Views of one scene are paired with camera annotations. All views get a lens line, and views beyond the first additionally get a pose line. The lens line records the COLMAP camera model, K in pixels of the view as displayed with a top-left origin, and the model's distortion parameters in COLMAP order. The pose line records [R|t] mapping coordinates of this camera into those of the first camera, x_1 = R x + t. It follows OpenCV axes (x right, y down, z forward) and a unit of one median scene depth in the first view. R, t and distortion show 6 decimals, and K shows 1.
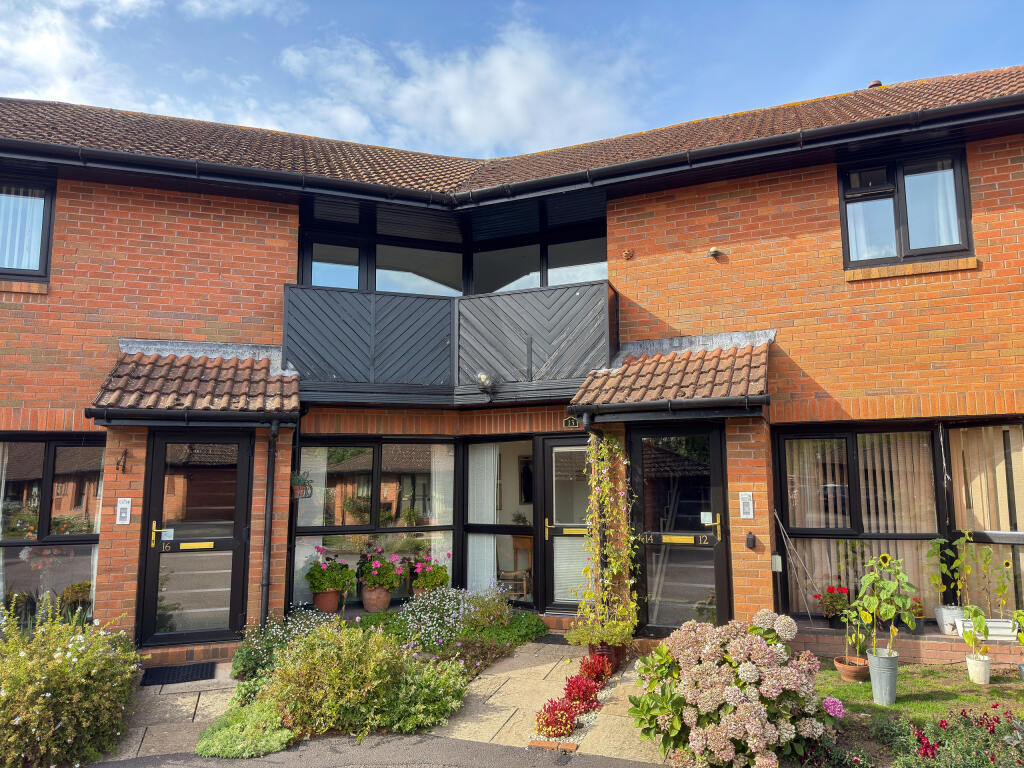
lens RADIAL K [[664.3, 0, 512.0], [0, 664.3, 384.0], [0, 0, 1]] dist [-0.004485, -0.002108]
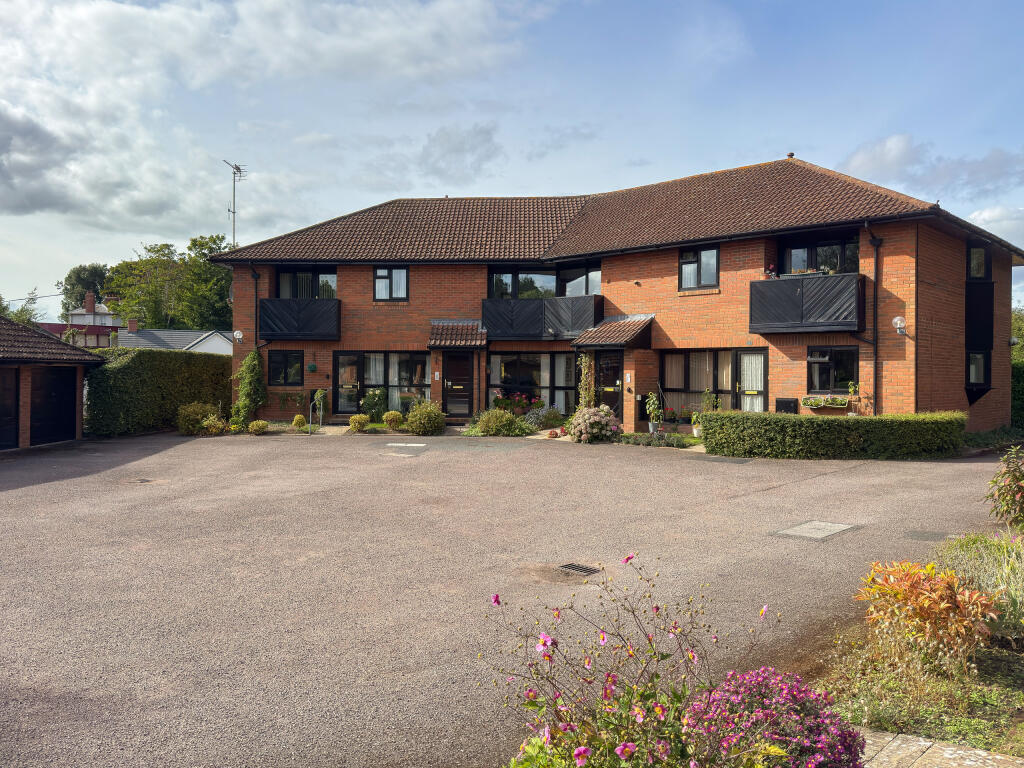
lens RADIAL K [[664.3, 0, 512.0], [0, 664.3, 384.0], [0, 0, 1]] dist [-0.004485, -0.002108]
pose [[0.942341, 0.024275, -0.333773, 0.782133], [0.031216, 0.986641, 0.159892, -0.256174], [0.333195, -0.161092, 0.928994, -1.759143]]
